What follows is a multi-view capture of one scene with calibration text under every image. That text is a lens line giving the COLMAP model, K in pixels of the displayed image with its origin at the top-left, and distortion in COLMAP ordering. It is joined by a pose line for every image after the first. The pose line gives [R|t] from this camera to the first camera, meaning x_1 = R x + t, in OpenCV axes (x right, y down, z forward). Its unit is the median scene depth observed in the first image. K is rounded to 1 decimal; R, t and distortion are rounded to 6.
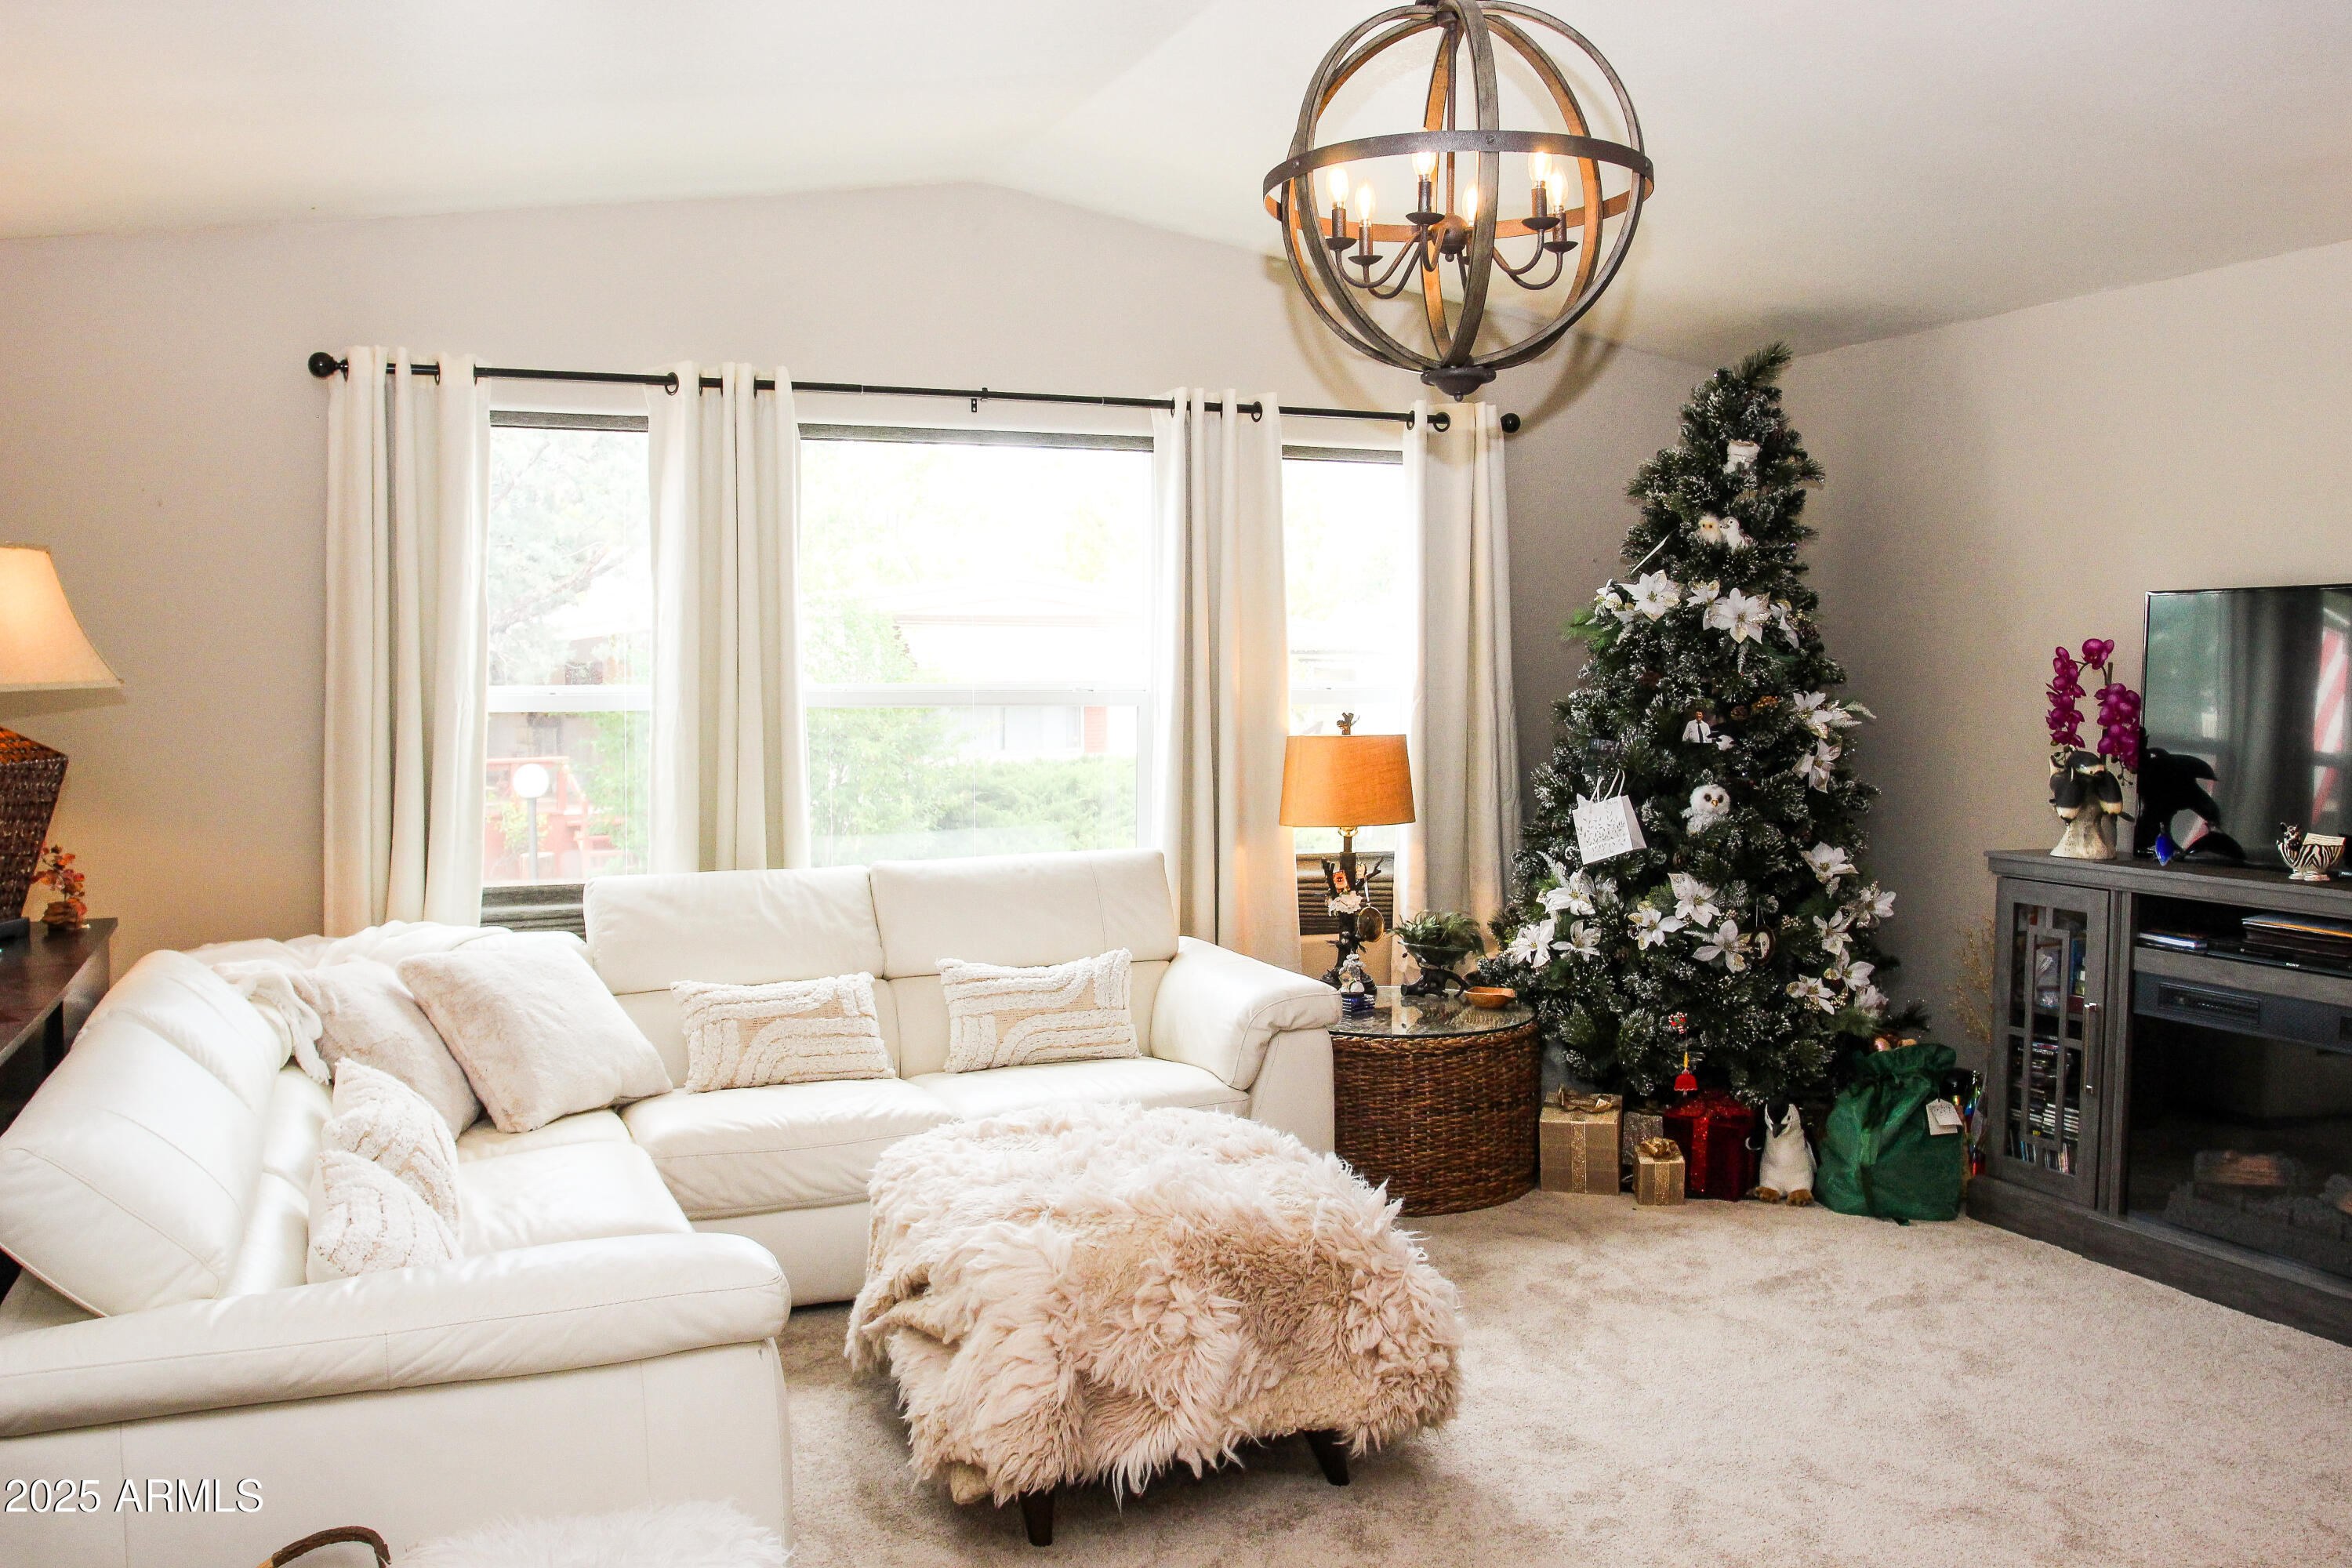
lens RADIAL K [[1919.3, 0, 1181.8], [0, 1919.3, 761.0], [0, 0, 1]] dist [-0.086520, 0.047829]
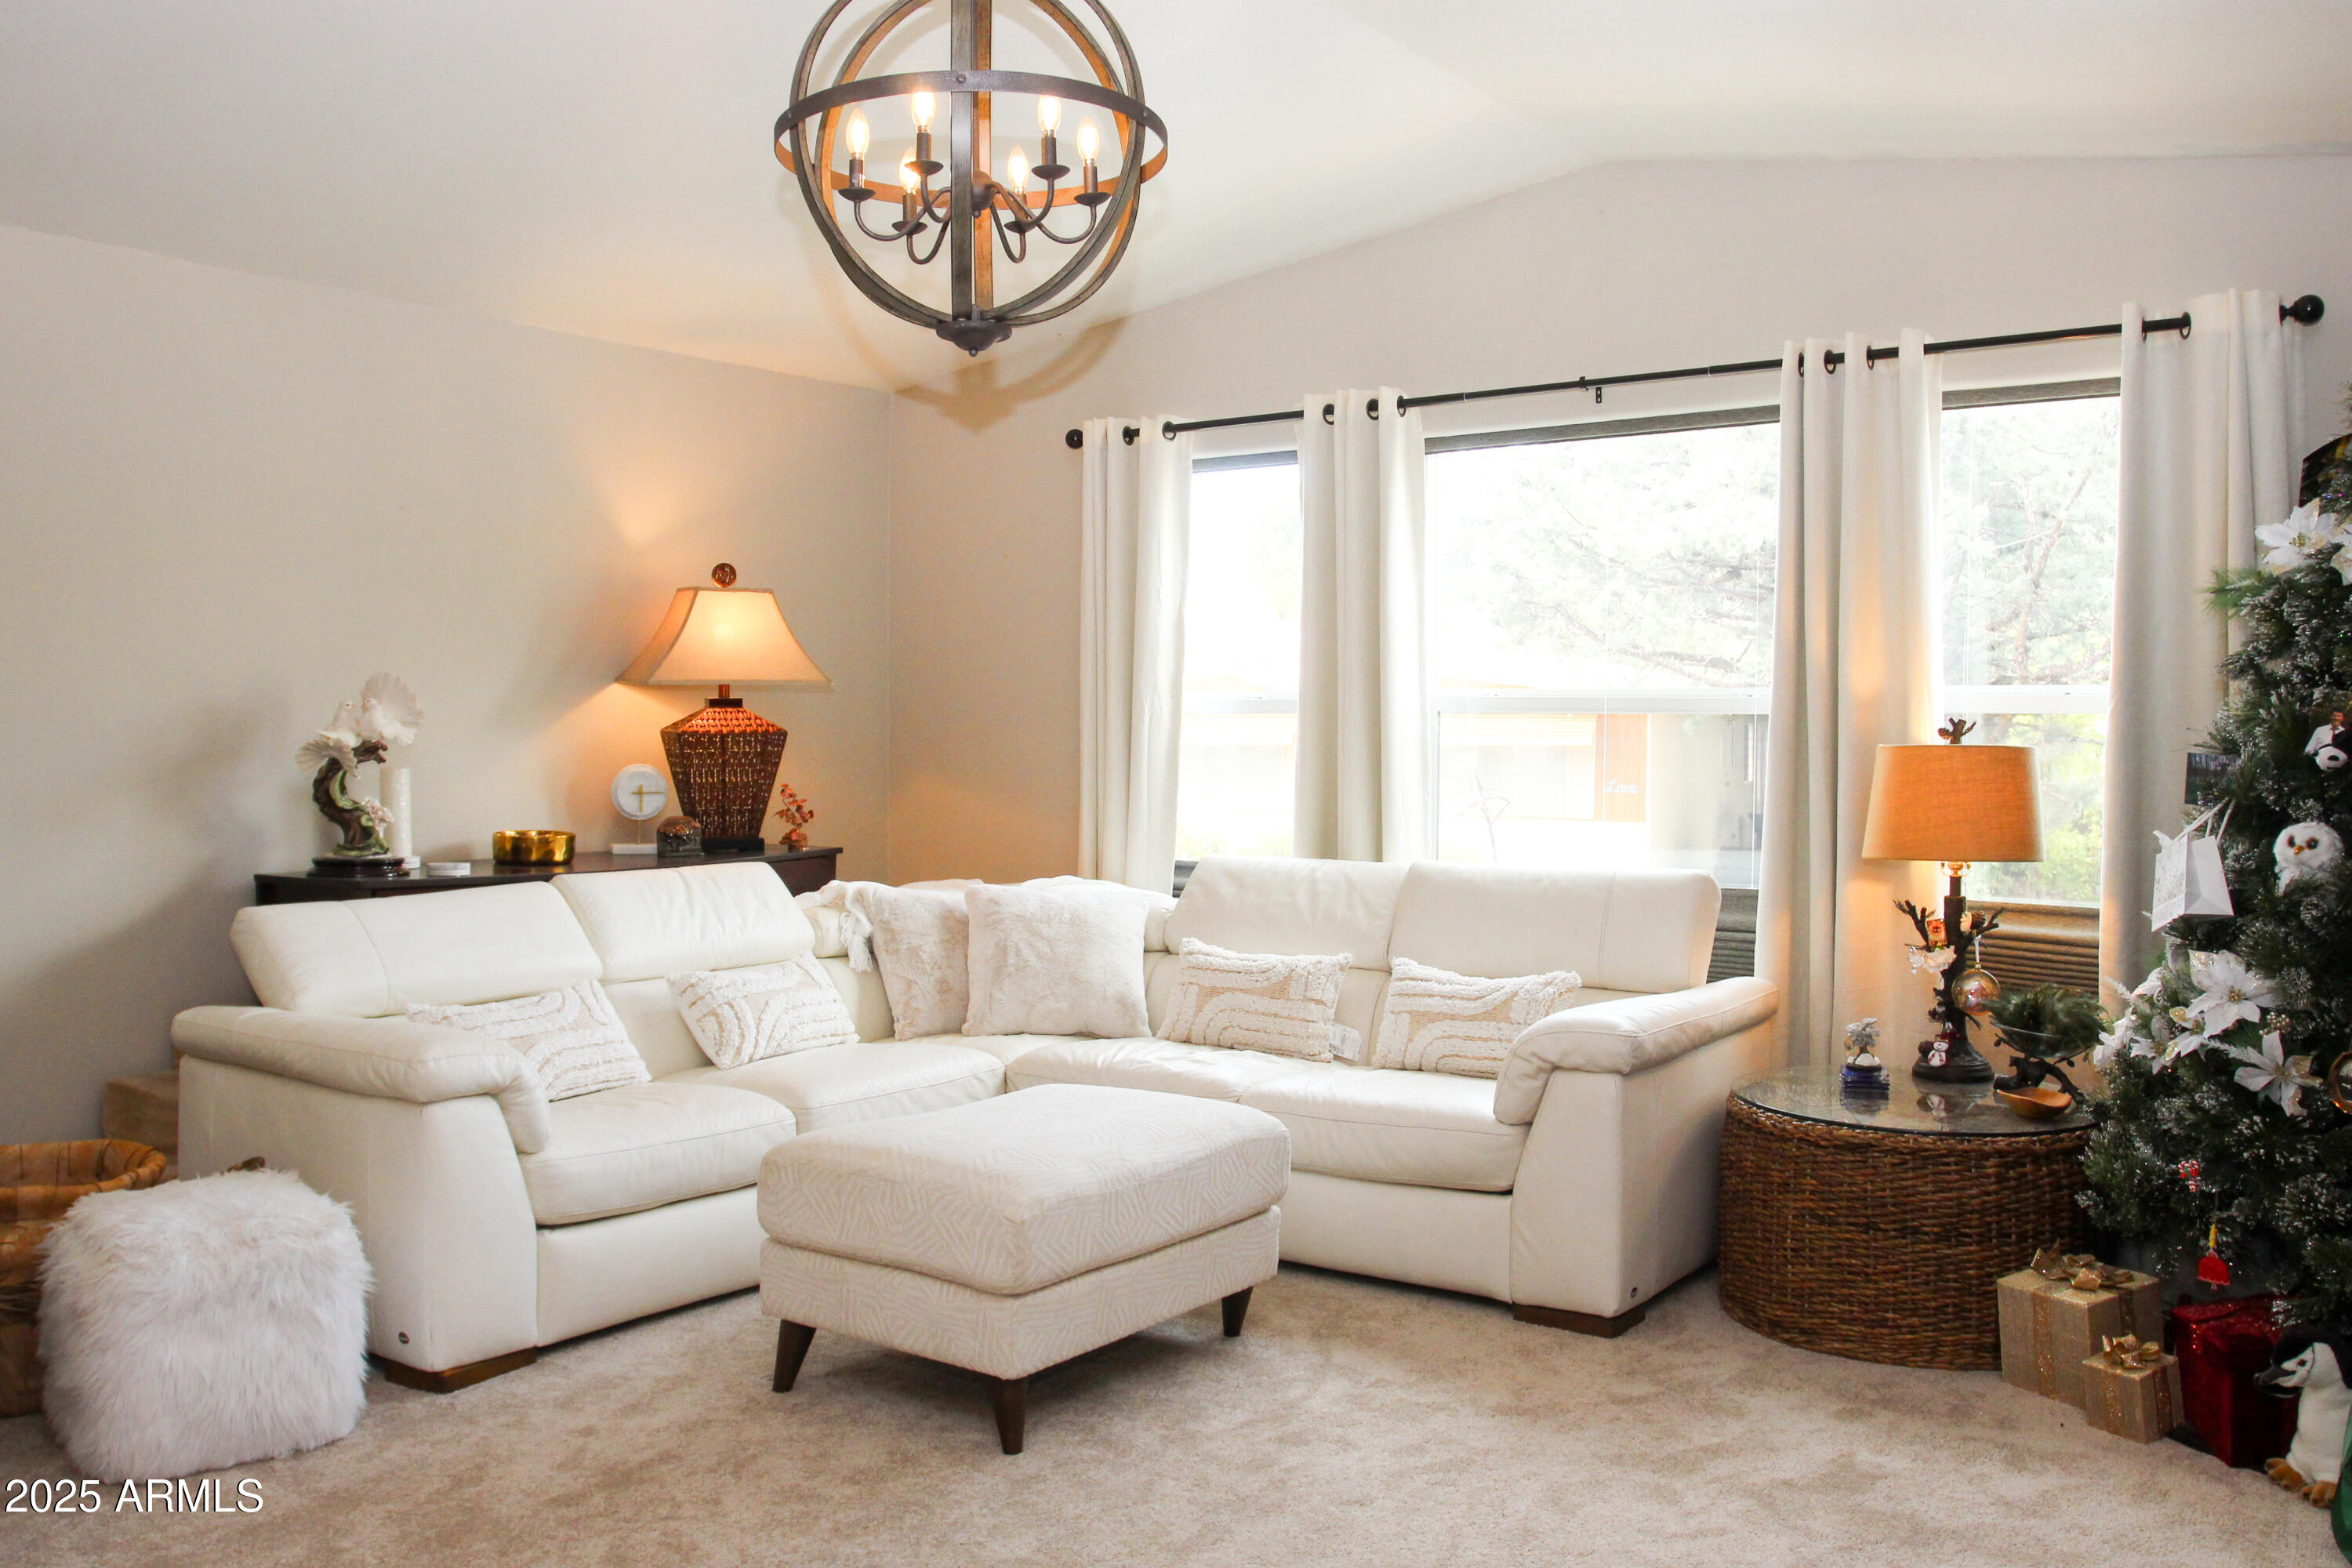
lens RADIAL K [[1949.3, 0, 1181.3], [0, 1949.3, 752.1], [0, 0, 1]] dist [-0.094336, 0.066179]
pose [[0.520742, 0.012287, -0.853625, 0.659624], [-0.046223, 0.998836, -0.013821, 0.015707], [0.852462, 0.046654, 0.520704, 0.356560]]
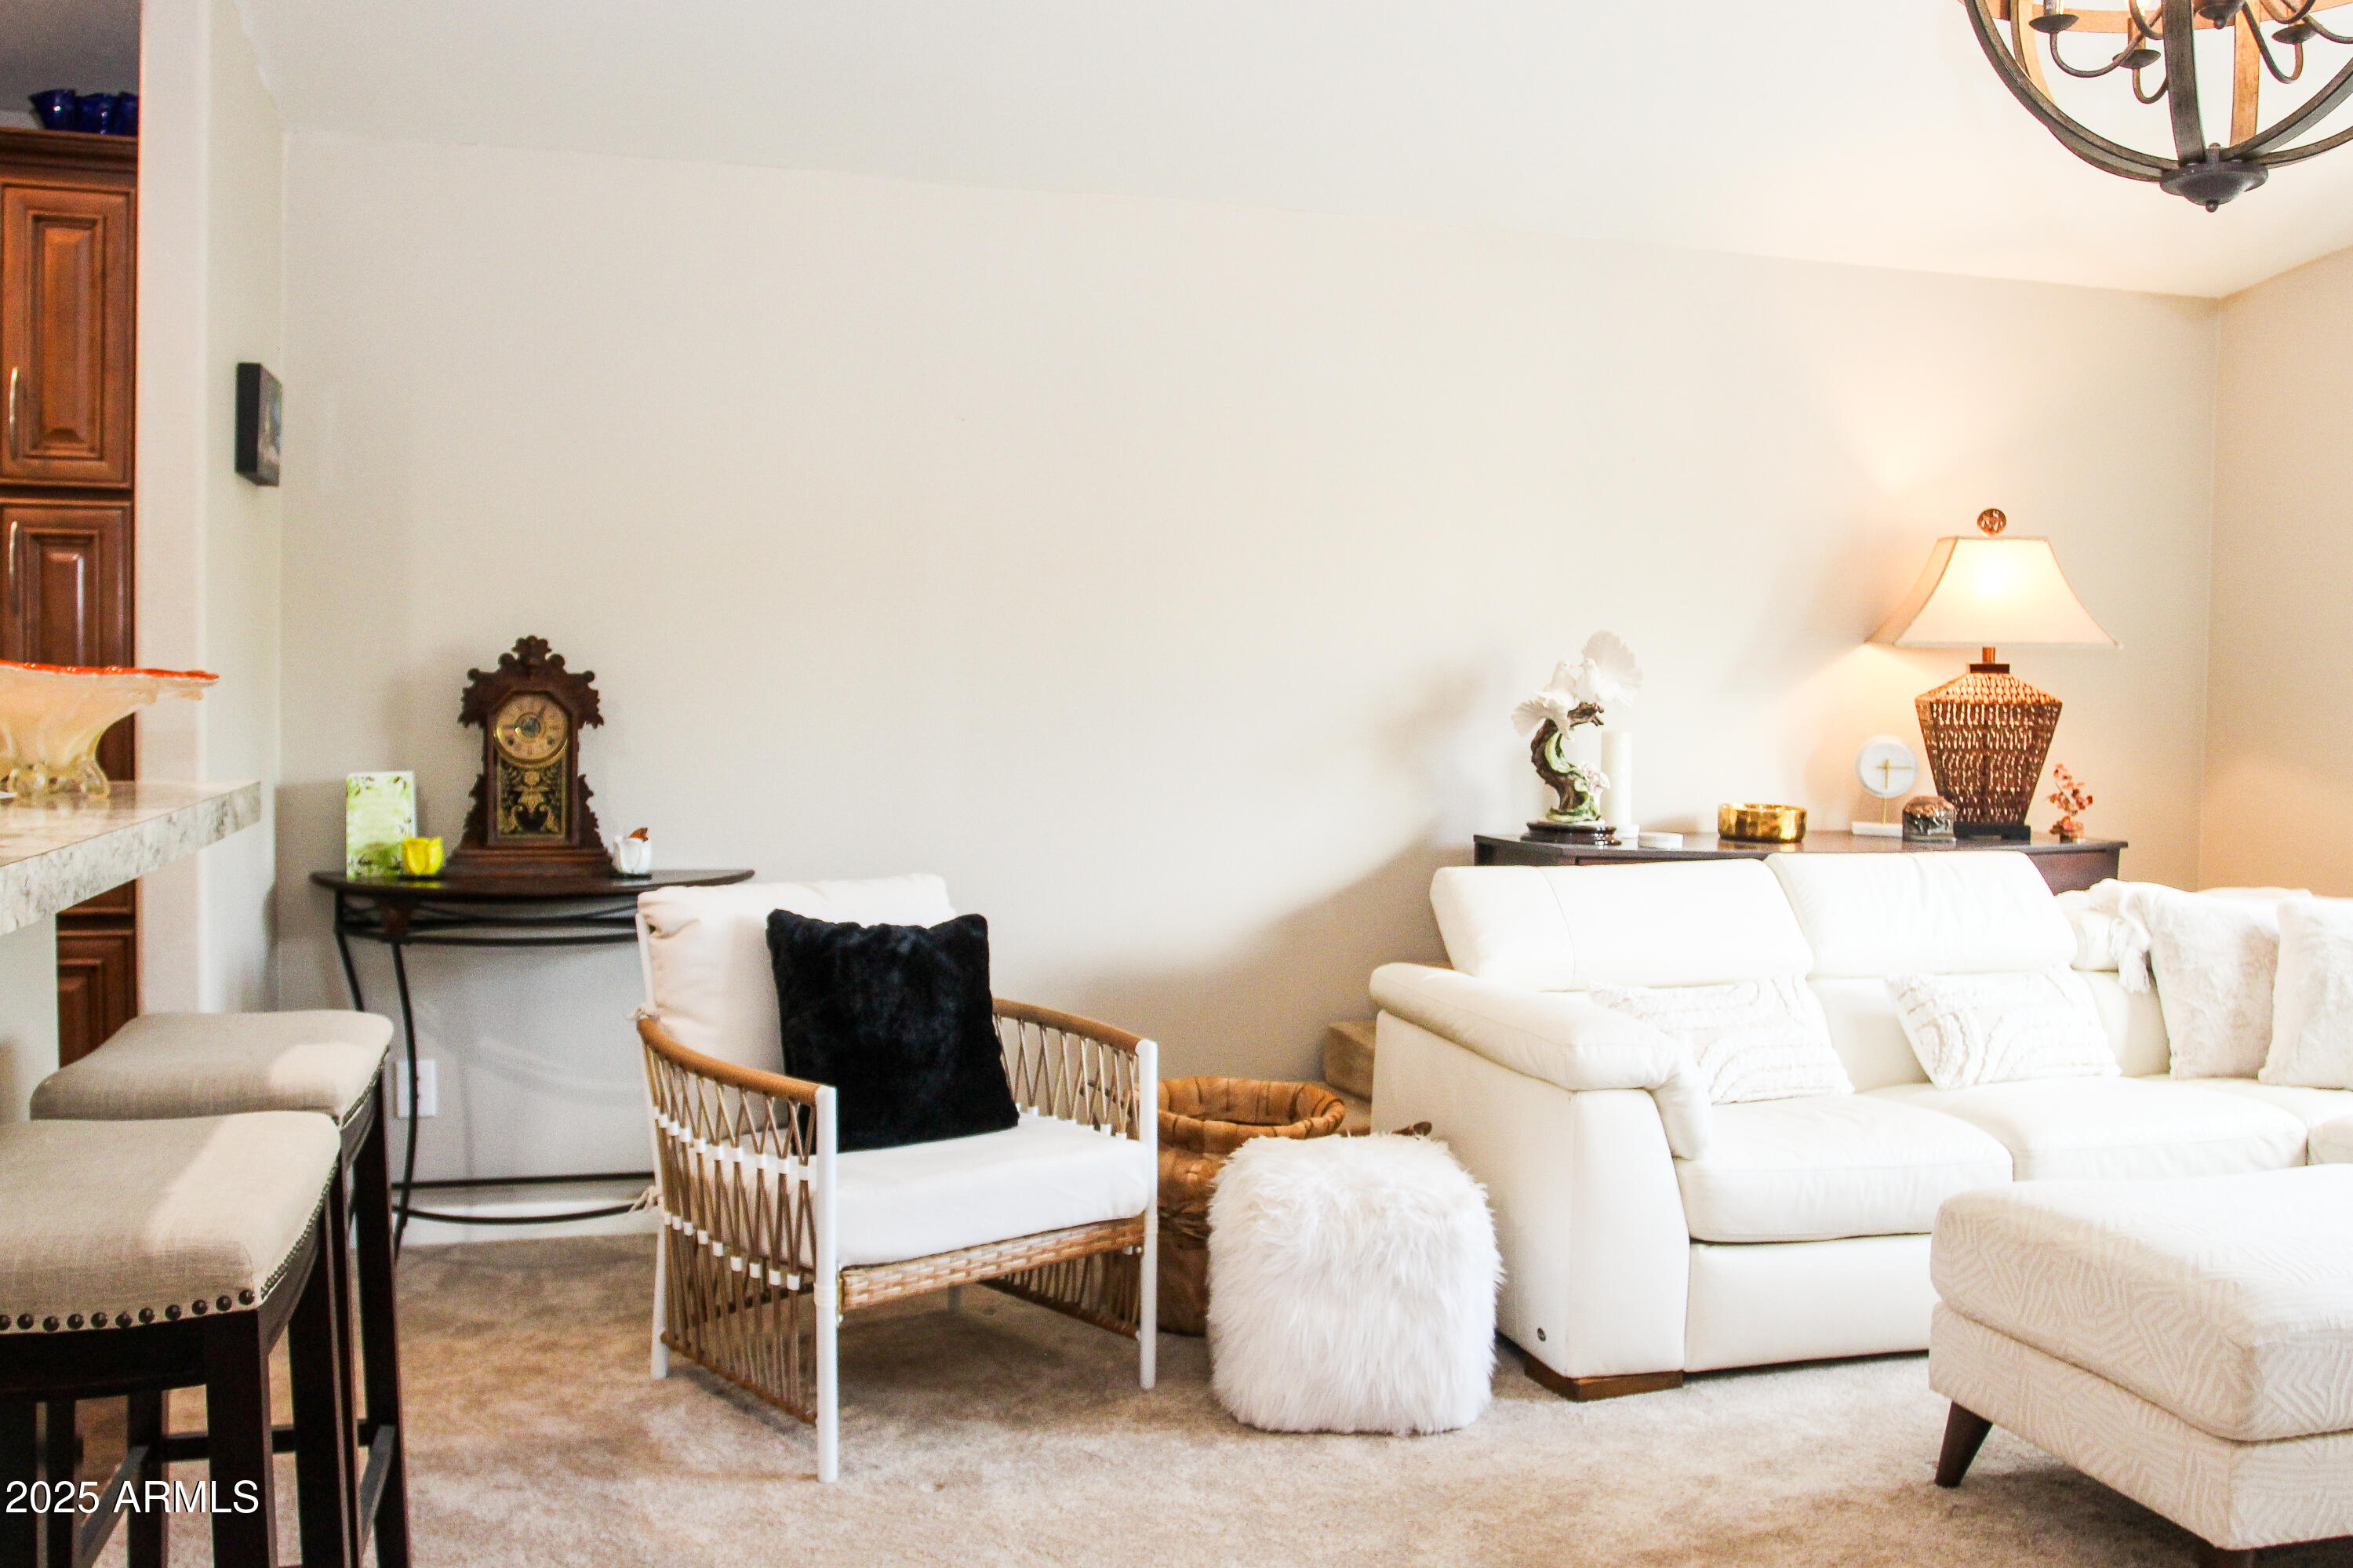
lens RADIAL K [[1986.3, 0, 1182.6], [0, 1986.3, 749.6], [0, 0, 1]] dist [-0.094972, 0.063625]
pose [[-0.127066, 0.032525, -0.991361, 0.596224], [-0.069817, 0.996690, 0.041649, 0.012050], [0.989434, 0.074505, -0.124375, 0.439436]]
